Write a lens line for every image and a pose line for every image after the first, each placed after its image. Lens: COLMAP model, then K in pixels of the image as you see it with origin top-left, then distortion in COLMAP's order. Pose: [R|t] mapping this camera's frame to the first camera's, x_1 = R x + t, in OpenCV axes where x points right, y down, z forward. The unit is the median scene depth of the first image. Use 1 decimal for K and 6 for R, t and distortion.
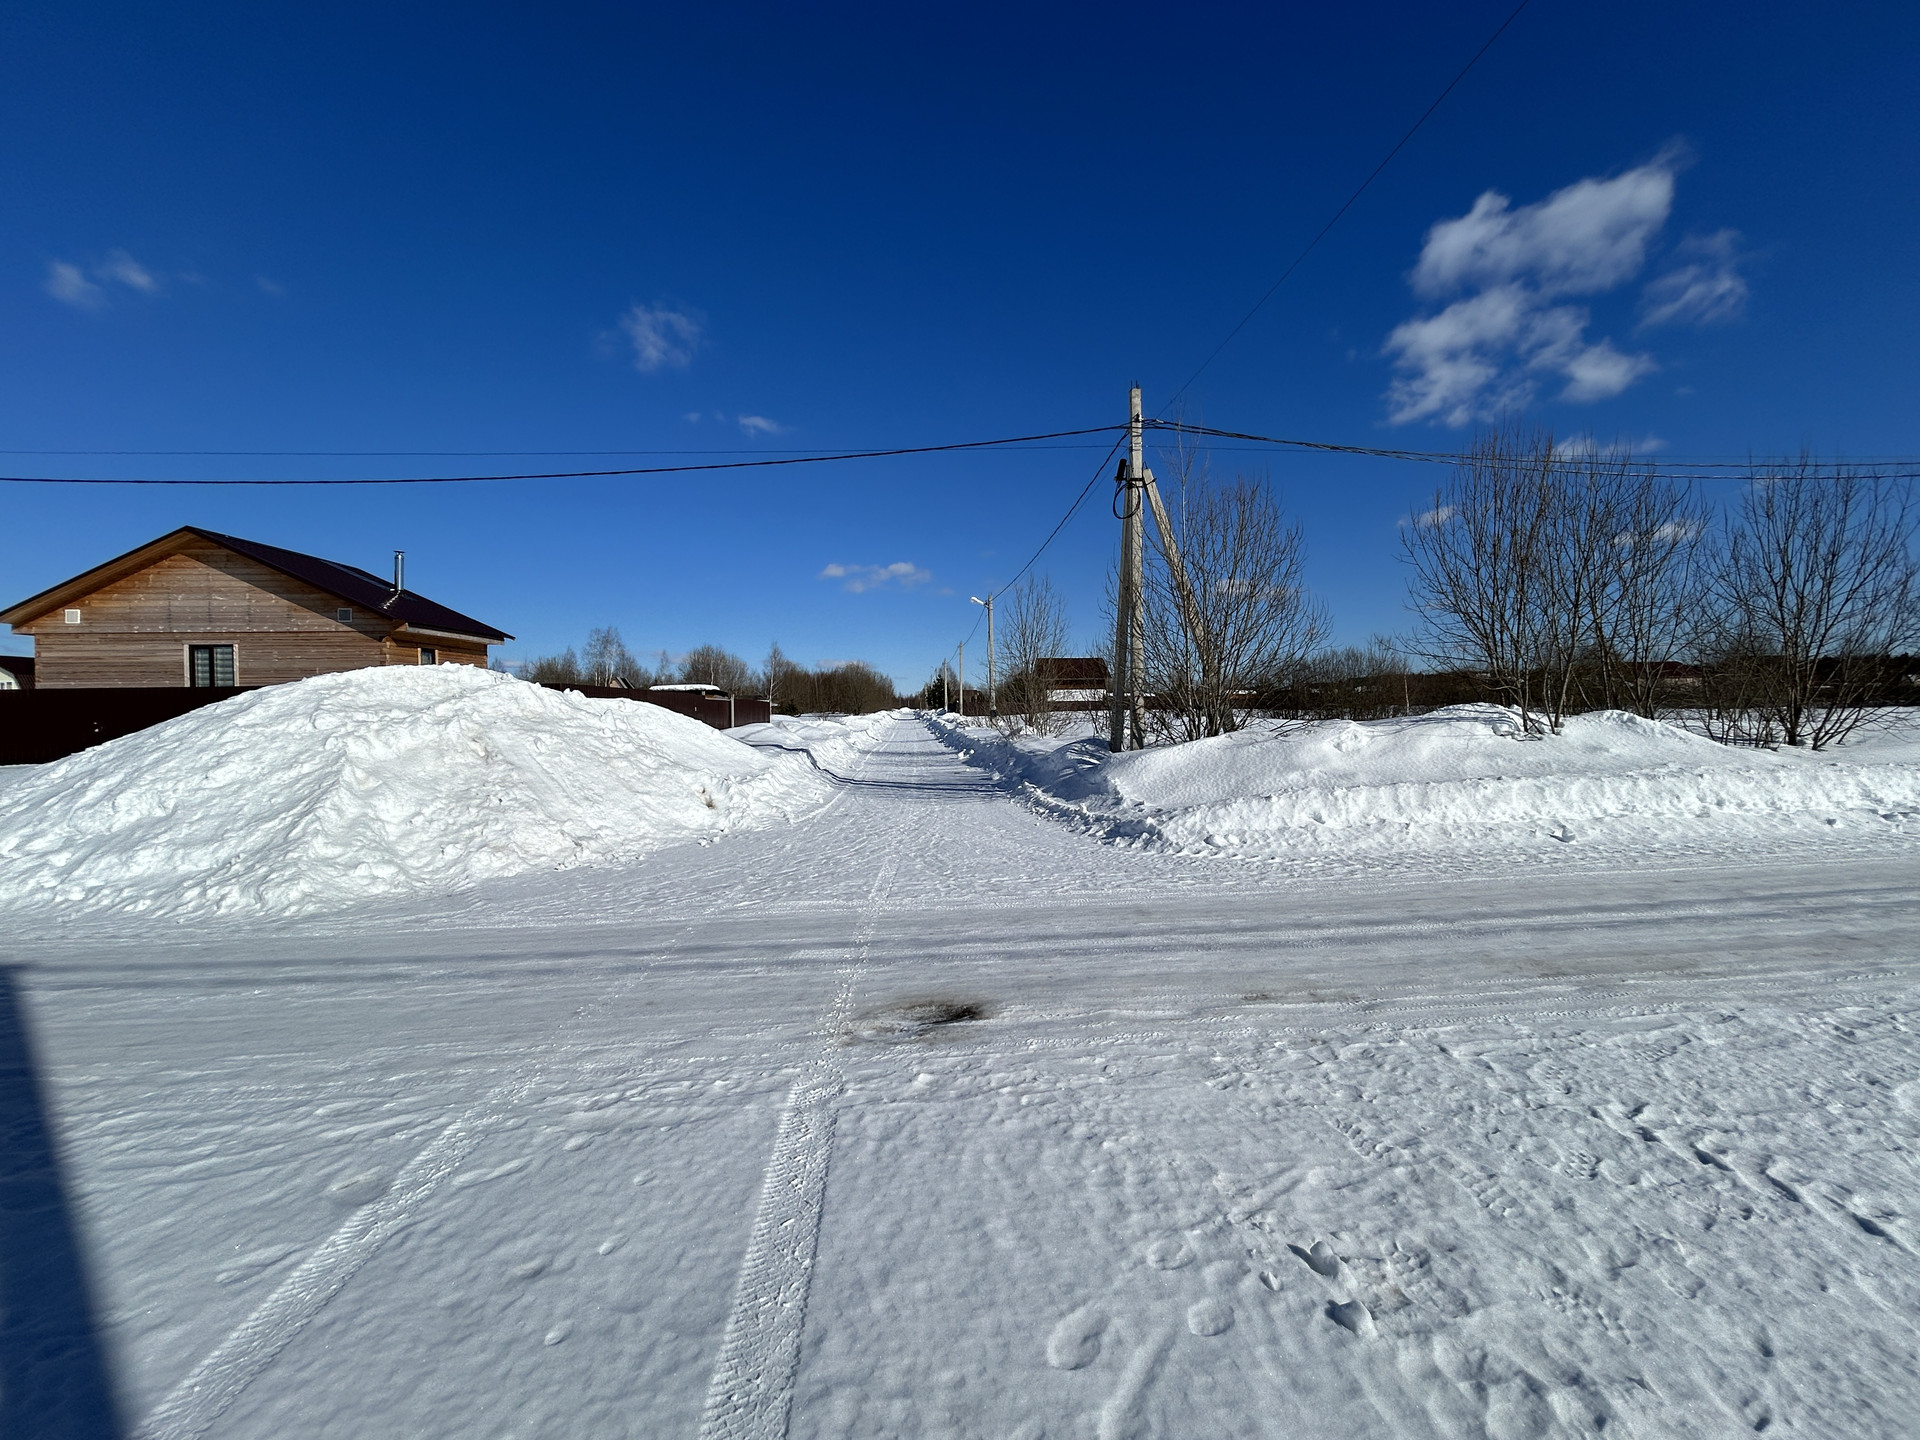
lens RADIAL K [[772.3, 0, 962.4], [0, 772.3, 716.8], [0, 0, 1]] dist [-0.000182, -0.000010]
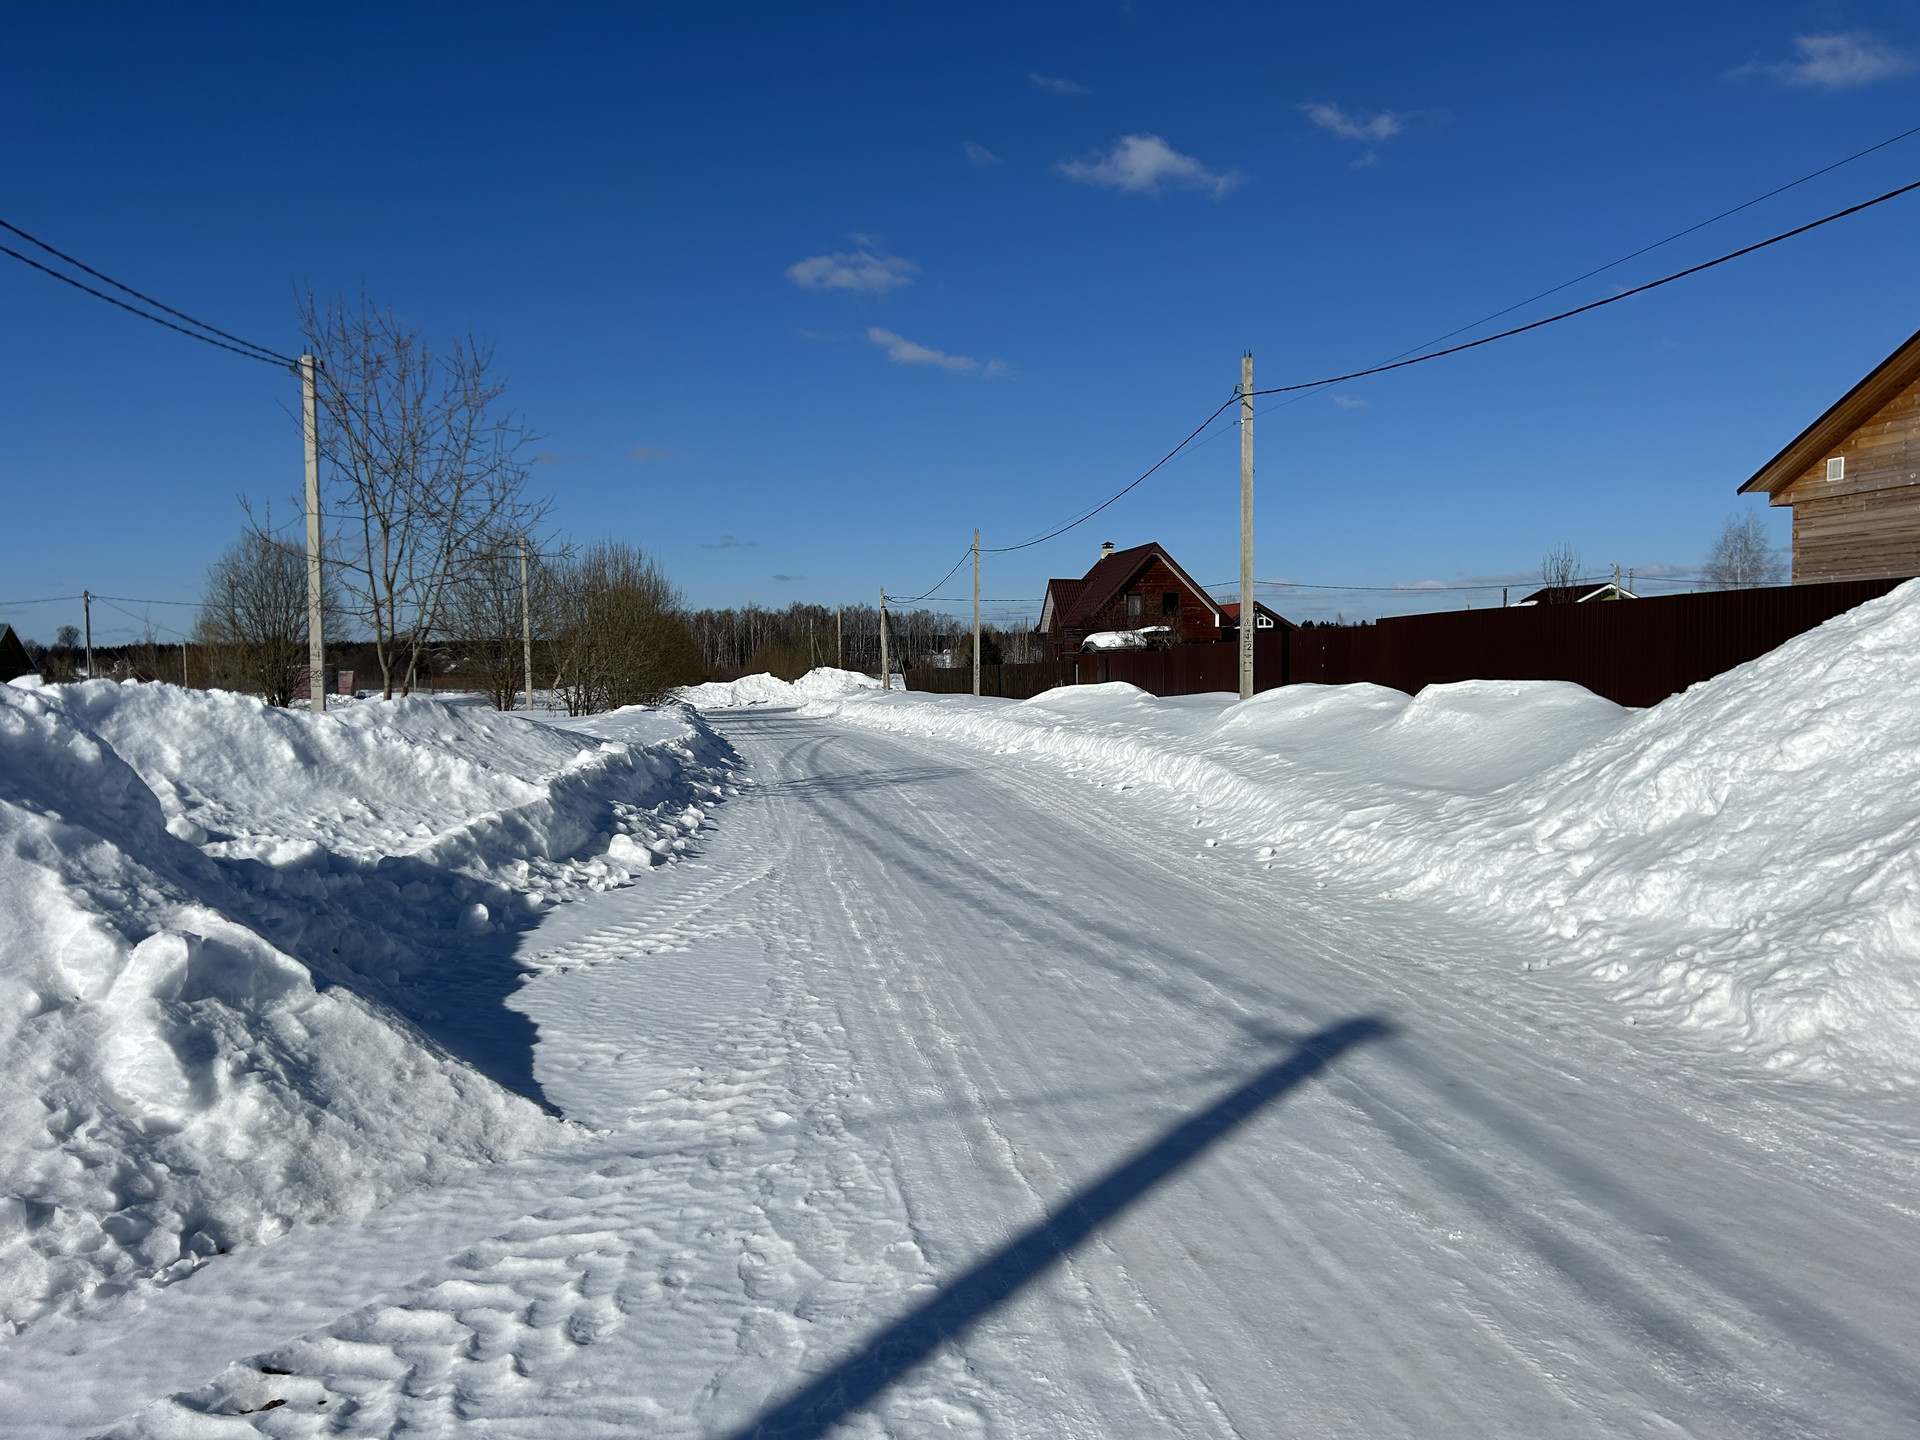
lens RADIAL K [[1444.7, 0, 957.0], [0, 1444.7, 729.9], [0, 0, 1]] dist [0.024442, -0.029489]
pose [[0.075714, 0.064549, -0.995038, -0.057343], [0.005585, 0.997859, 0.065157, -0.001454], [0.997114, -0.010490, 0.075192, 0.384118]]
